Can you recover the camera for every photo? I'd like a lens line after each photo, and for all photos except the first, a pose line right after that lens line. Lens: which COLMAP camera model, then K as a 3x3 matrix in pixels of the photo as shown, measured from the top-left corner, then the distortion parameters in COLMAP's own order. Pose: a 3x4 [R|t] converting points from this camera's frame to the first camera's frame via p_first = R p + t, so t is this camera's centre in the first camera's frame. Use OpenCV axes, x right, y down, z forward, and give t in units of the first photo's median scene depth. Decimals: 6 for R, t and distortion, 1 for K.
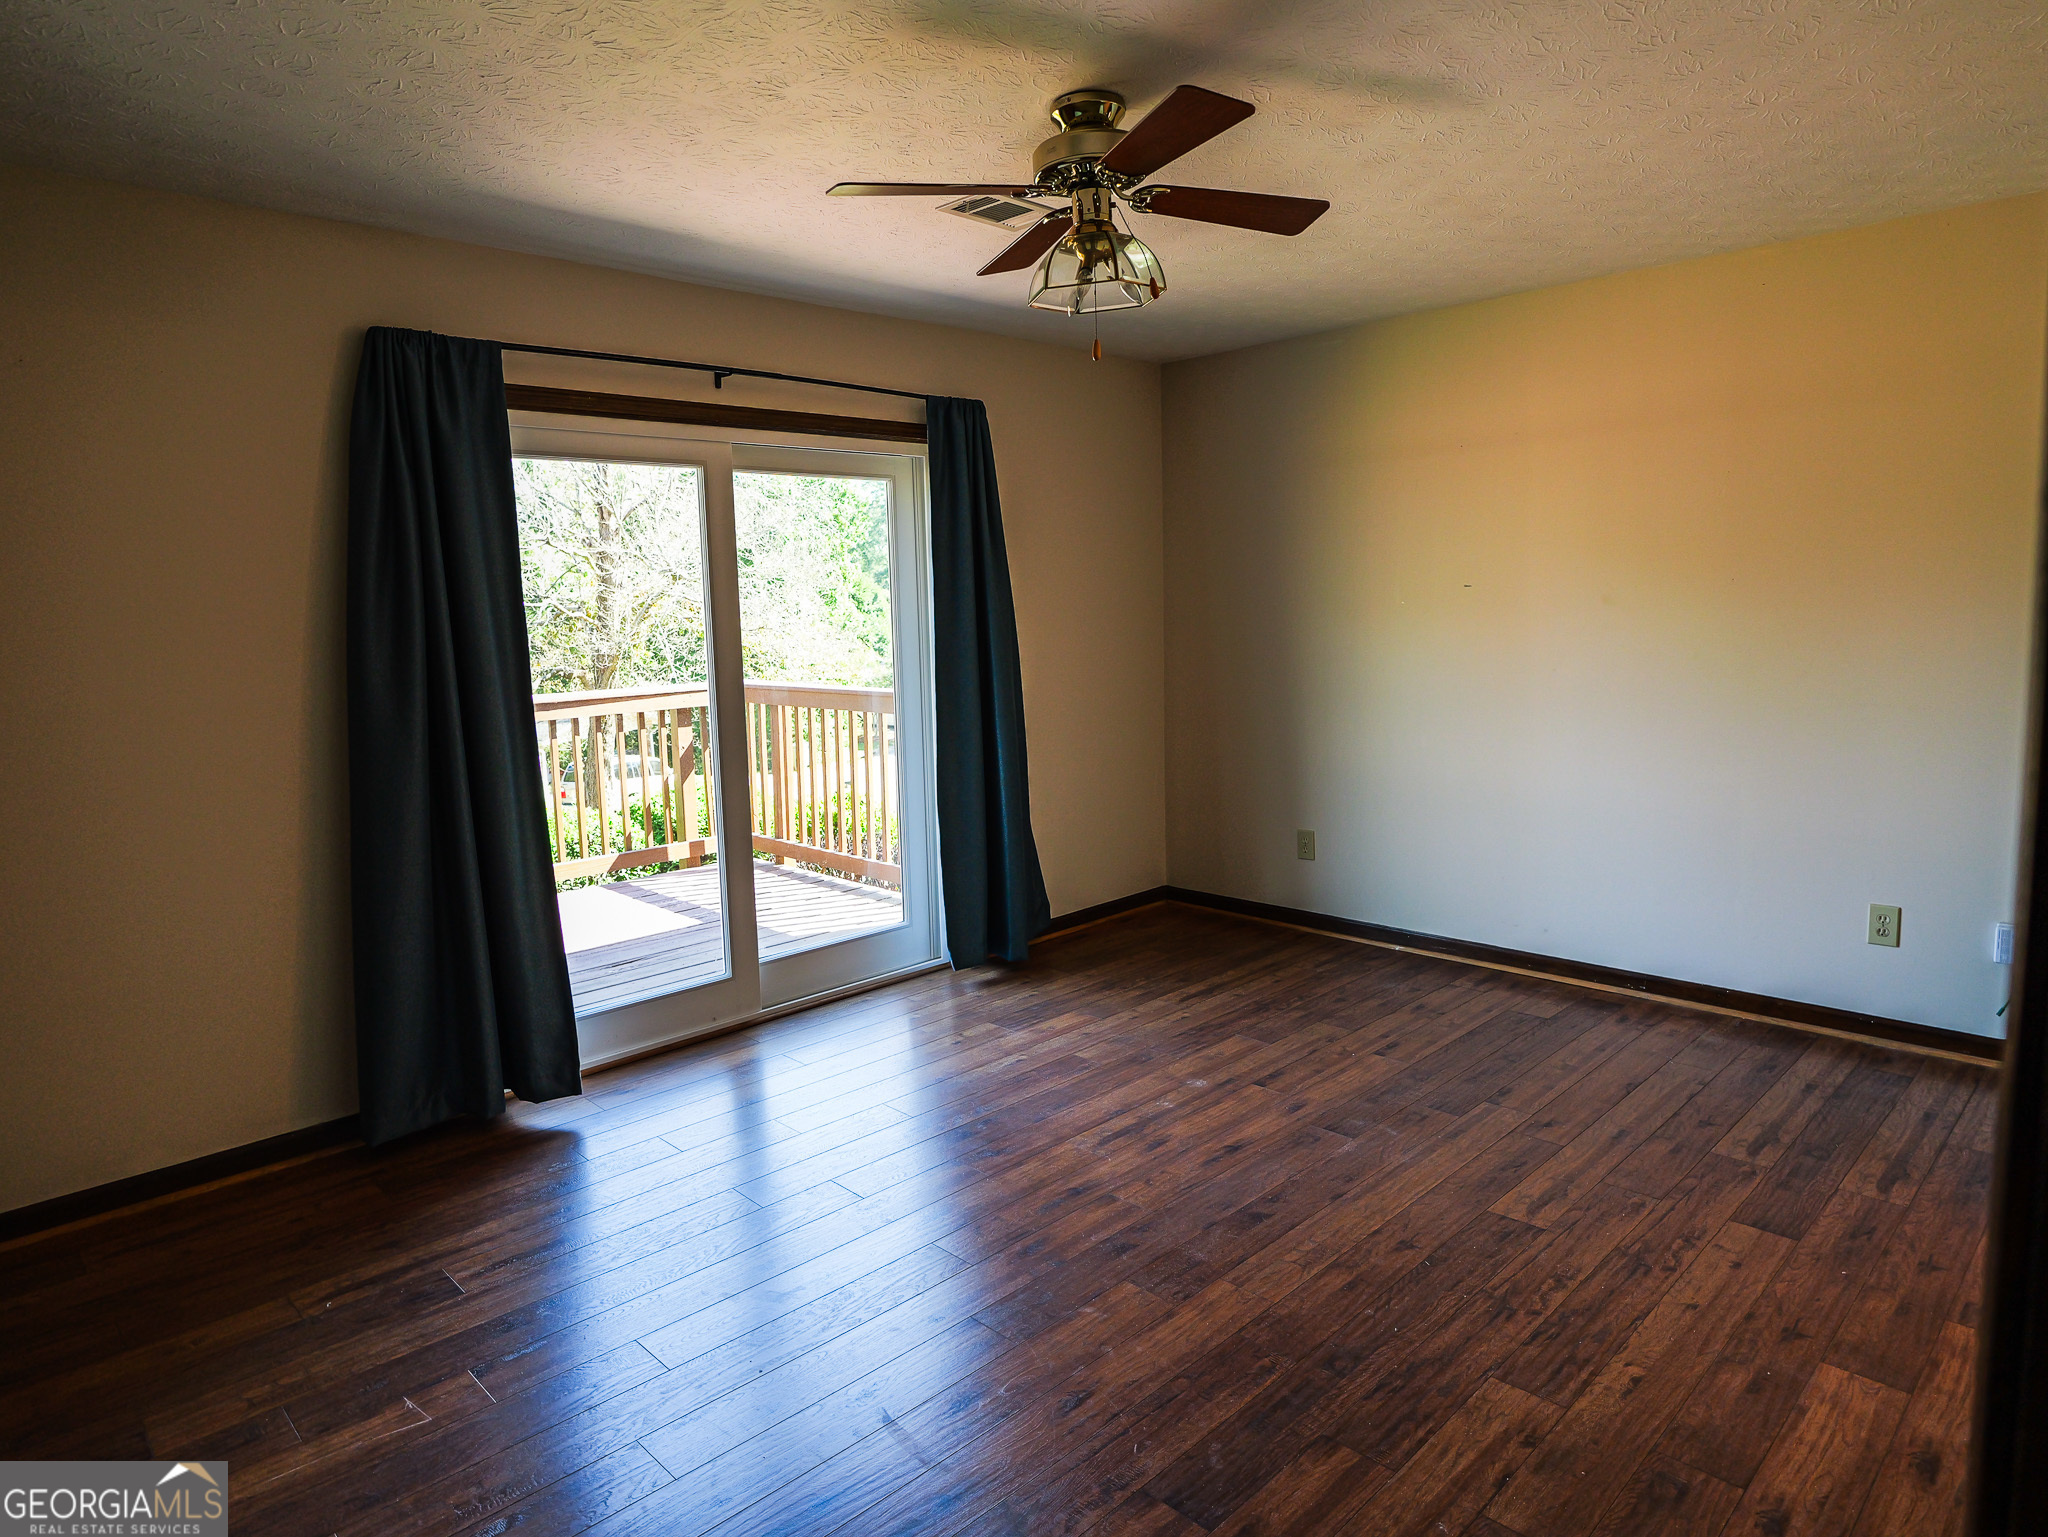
lens RADIAL K [[1227.5, 0, 1022.9], [0, 1227.5, 746.2], [0, 0, 1]] dist [-0.024567, 0.001705]
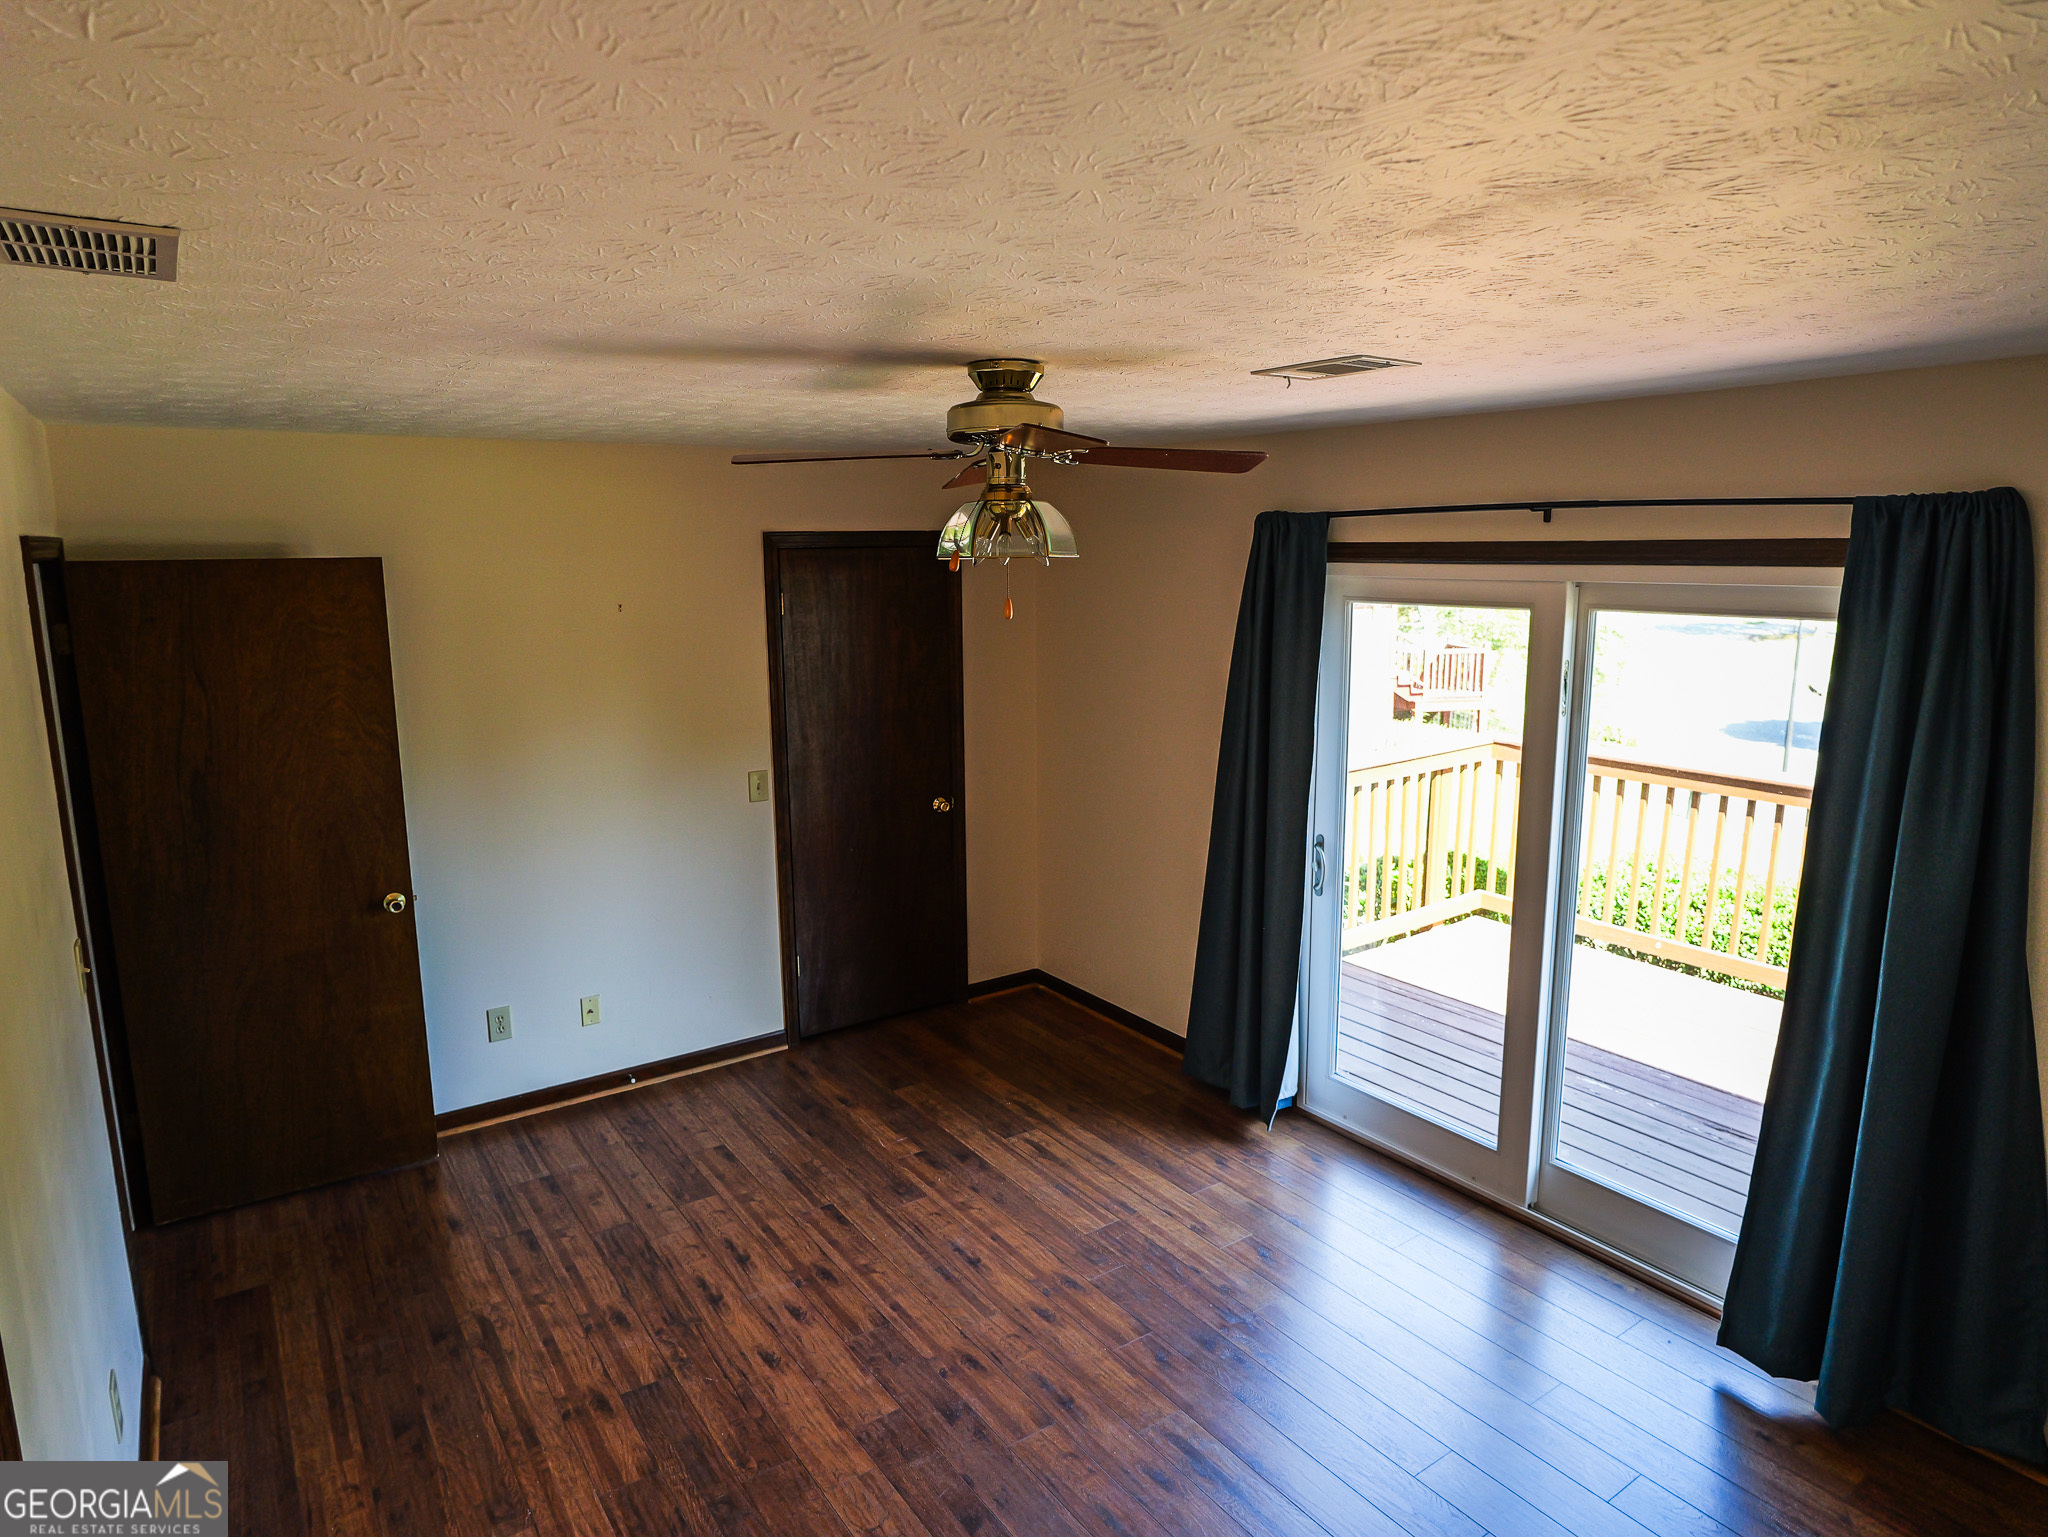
lens RADIAL K [[1227.5, 0, 1022.9], [0, 1227.5, 746.2], [0, 0, 1]] dist [-0.024567, 0.001705]
pose [[-0.172118, 0.192616, -0.966061, 1.011204], [-0.096214, 0.972721, 0.211086, -0.415310], [0.980366, 0.129280, -0.148891, 1.137184]]
